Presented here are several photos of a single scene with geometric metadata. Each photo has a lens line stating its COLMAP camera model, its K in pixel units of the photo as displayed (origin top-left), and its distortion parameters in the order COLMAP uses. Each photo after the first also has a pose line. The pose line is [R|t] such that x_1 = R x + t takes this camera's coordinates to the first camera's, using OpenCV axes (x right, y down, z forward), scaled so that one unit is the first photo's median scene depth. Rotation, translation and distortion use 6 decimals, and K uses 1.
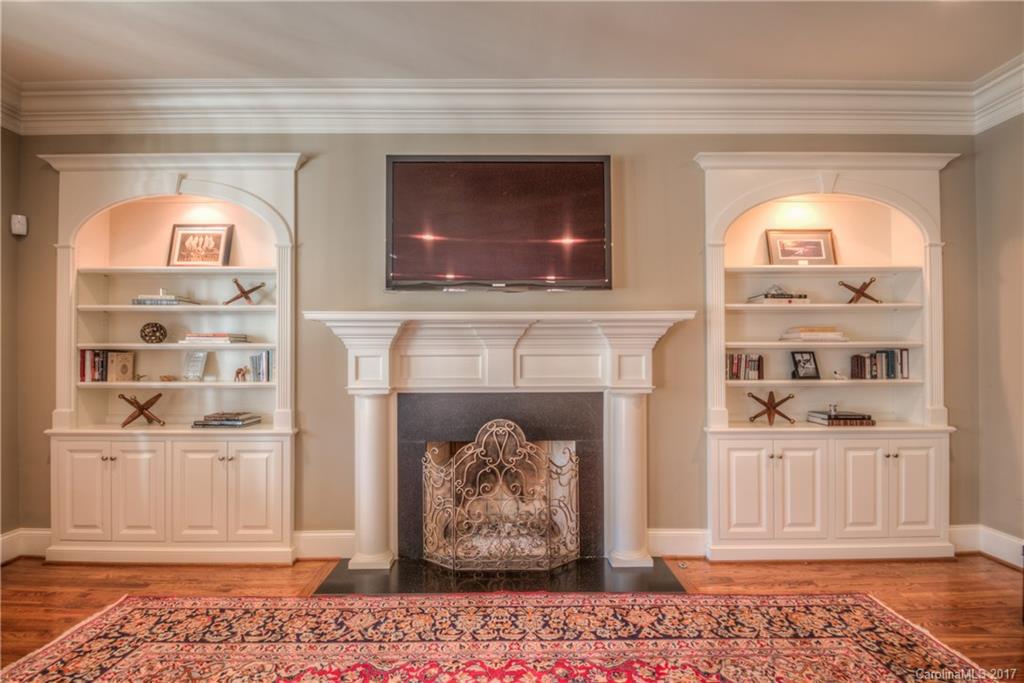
lens RADIAL K [[480.3, 0, 509.9], [0, 480.3, 353.2], [0, 0, 1]] dist [0.002328, -0.011032]
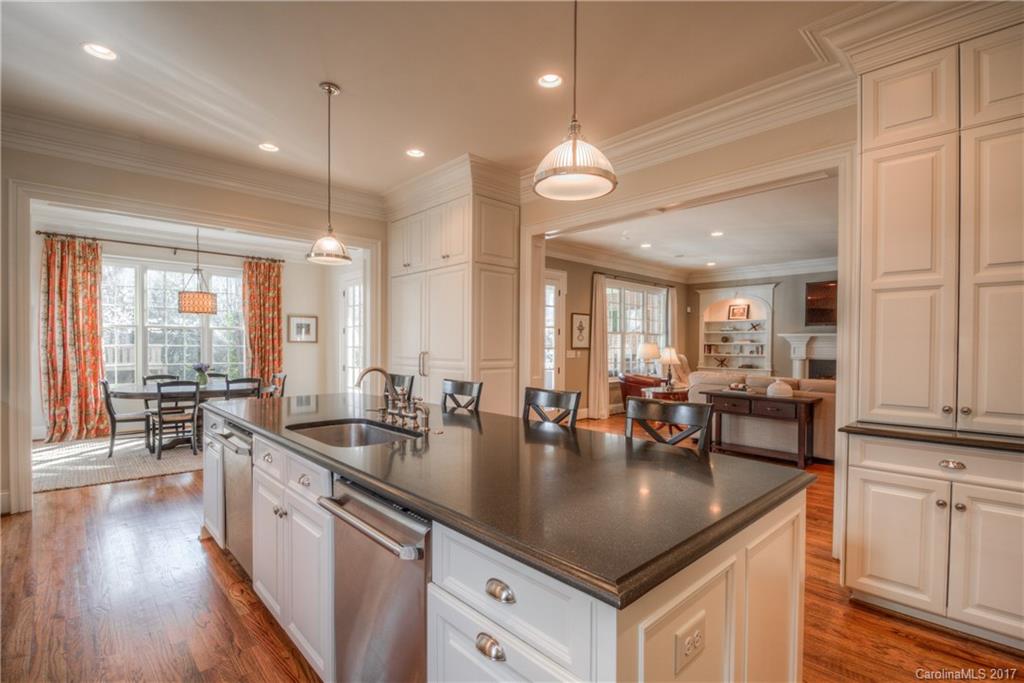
lens RADIAL K [[471.1, 0, 510.3], [0, 471.1, 352.3], [0, 0, 1]] dist [-0.000007, -0.000182]
pose [[0.683973, 0.015577, -0.729341, 0.638106], [-0.002409, 0.999815, 0.019094, -0.013163], [0.729503, -0.011303, 0.683884, -2.381057]]
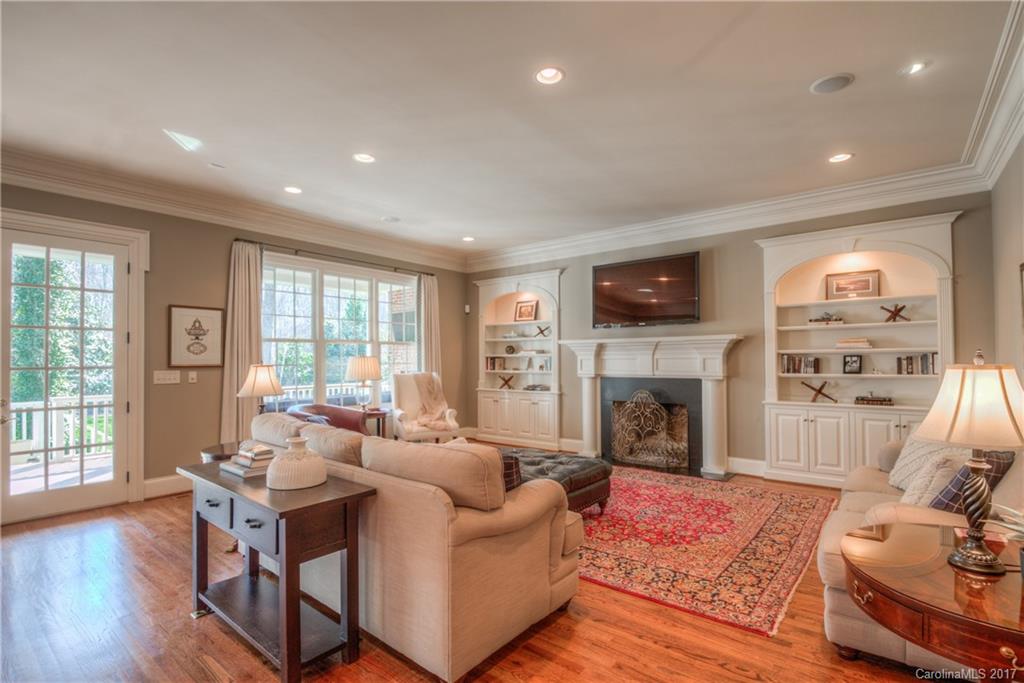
lens RADIAL K [[480.3, 0, 509.9], [0, 480.3, 353.2], [0, 0, 1]] dist [0.002328, -0.011032]
pose [[0.779777, -0.011424, -0.625953, 0.757939], [0.008767, 0.999935, -0.007329, -0.008695], [0.625995, 0.000227, 0.779827, -0.869504]]
